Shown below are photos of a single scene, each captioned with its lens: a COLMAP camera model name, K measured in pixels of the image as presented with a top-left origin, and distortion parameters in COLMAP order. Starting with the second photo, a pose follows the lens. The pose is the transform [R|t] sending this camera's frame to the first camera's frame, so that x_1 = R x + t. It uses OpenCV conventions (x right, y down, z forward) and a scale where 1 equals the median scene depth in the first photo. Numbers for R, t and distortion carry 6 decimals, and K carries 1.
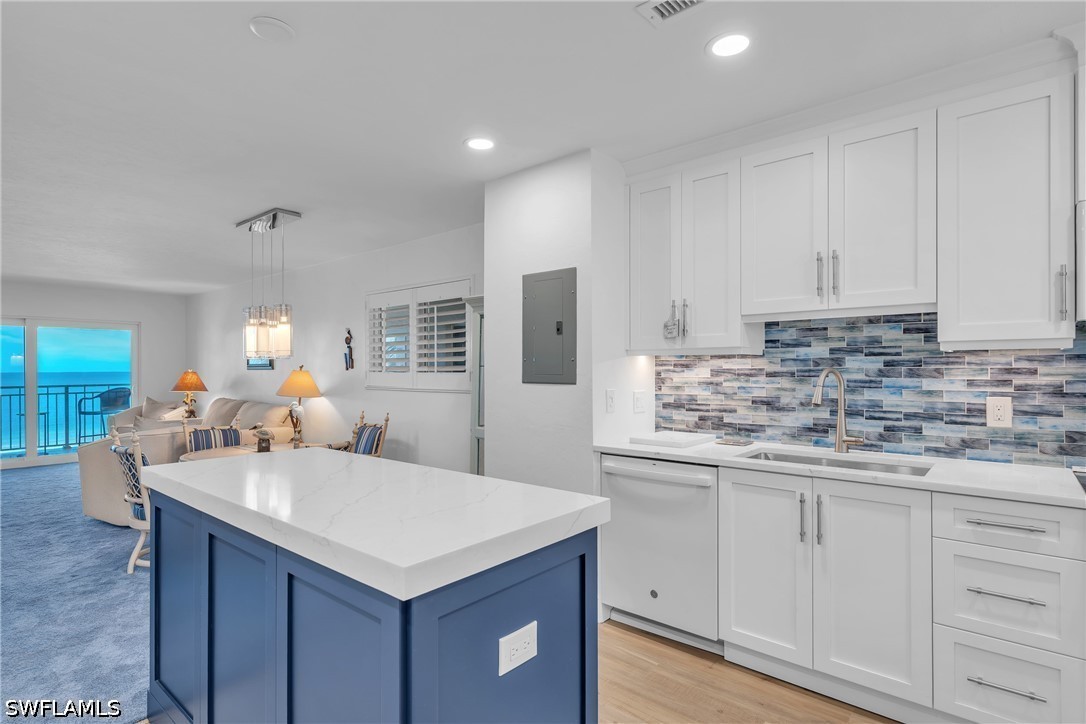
lens RADIAL K [[547.1, 0, 535.2], [0, 547.1, 366.8], [0, 0, 1]] dist [0.001577, -0.000357]
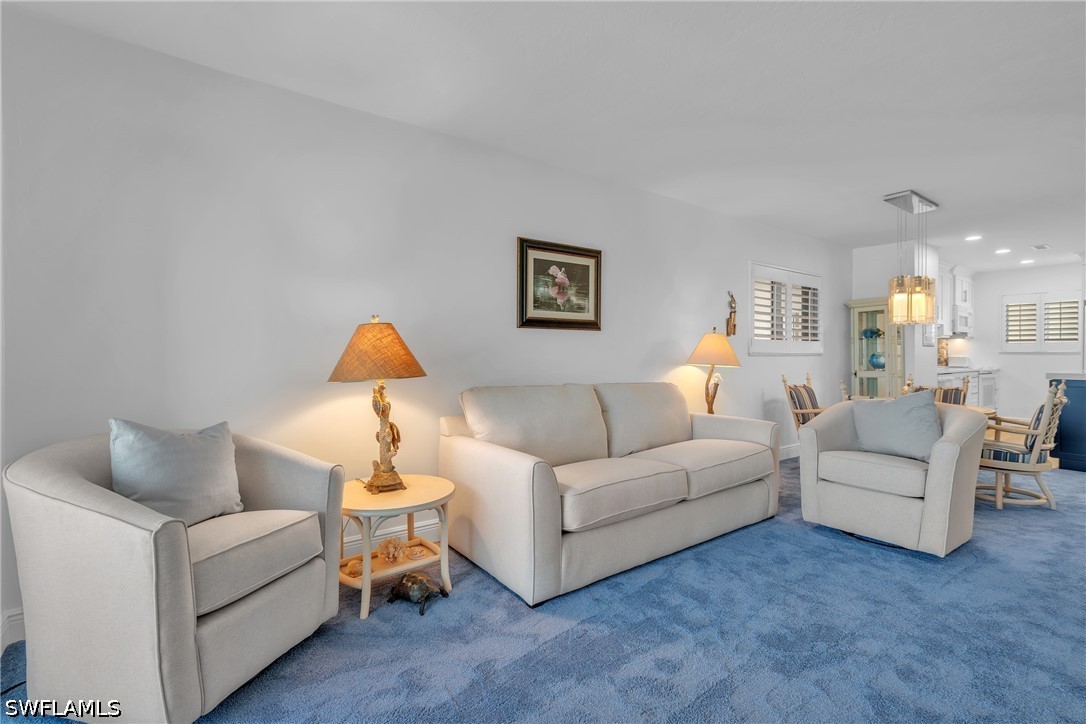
lens RADIAL K [[500.6, 0, 534.5], [0, 500.6, 351.9], [0, 0, 1]] dist [-0.004709, 0.000475]
pose [[0.235208, 0.002884, 0.971941, -2.313667], [-0.007563, 0.999971, -0.001137, 0.067310], [-0.971916, -0.007083, 0.235223, 2.076029]]
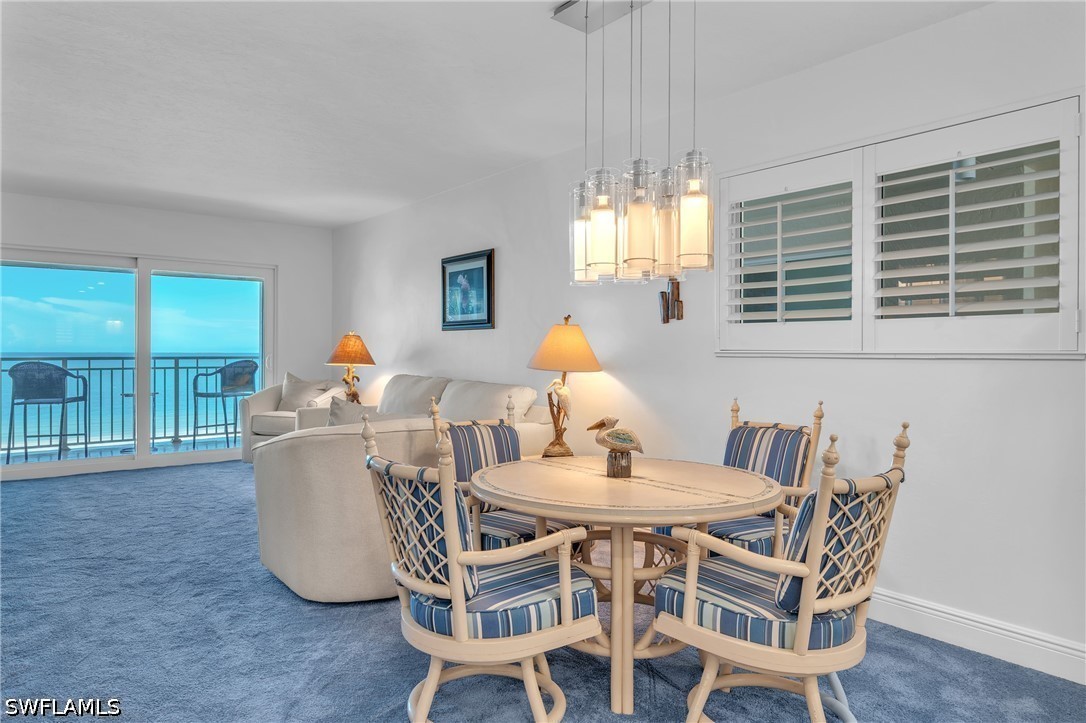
lens RADIAL K [[684.3, 0, 542.3], [0, 684.3, 352.1], [0, 0, 1]] dist [0.006002, -0.000157]
pose [[0.983075, 0.008328, -0.183012, -0.630204], [-0.007864, 0.999964, 0.003262, 0.063747], [0.183032, -0.001768, 0.983105, 0.561698]]
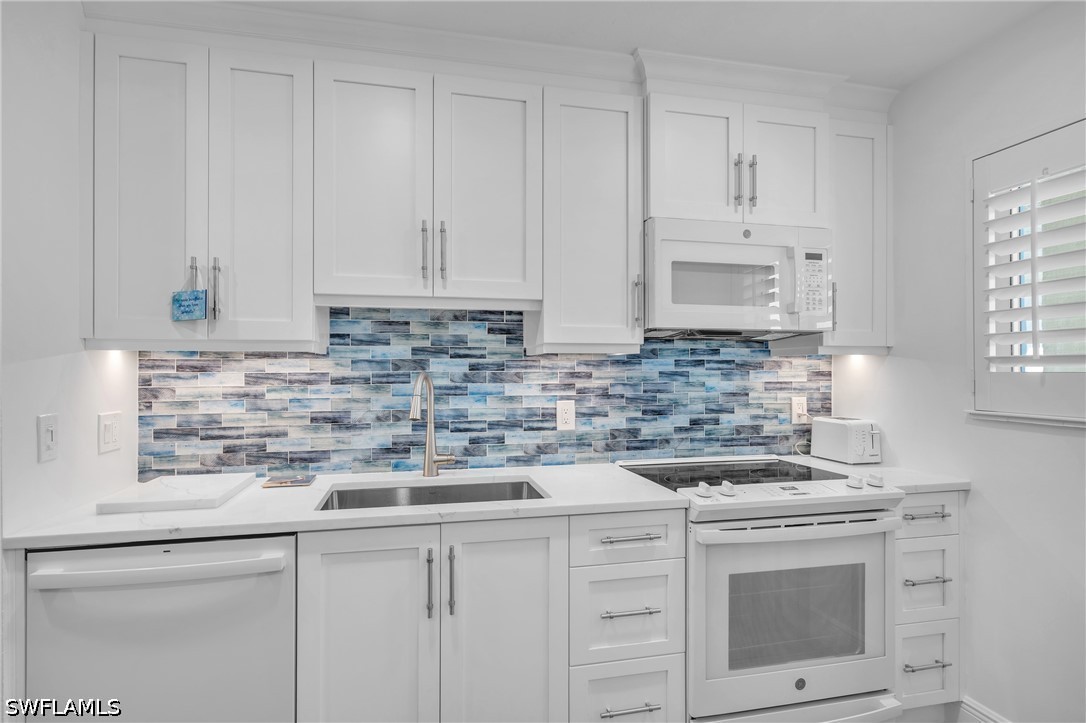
lens RADIAL K [[547.1, 0, 541.9], [0, 547.1, 367.3], [0, 0, 1]] dist [0.001577, -0.000357]
pose [[0.592669, 0.005800, 0.805425, 0.001260], [-0.002357, 0.999982, -0.005467, -0.000715], [-0.805443, 0.001341, 0.592672, 0.326453]]
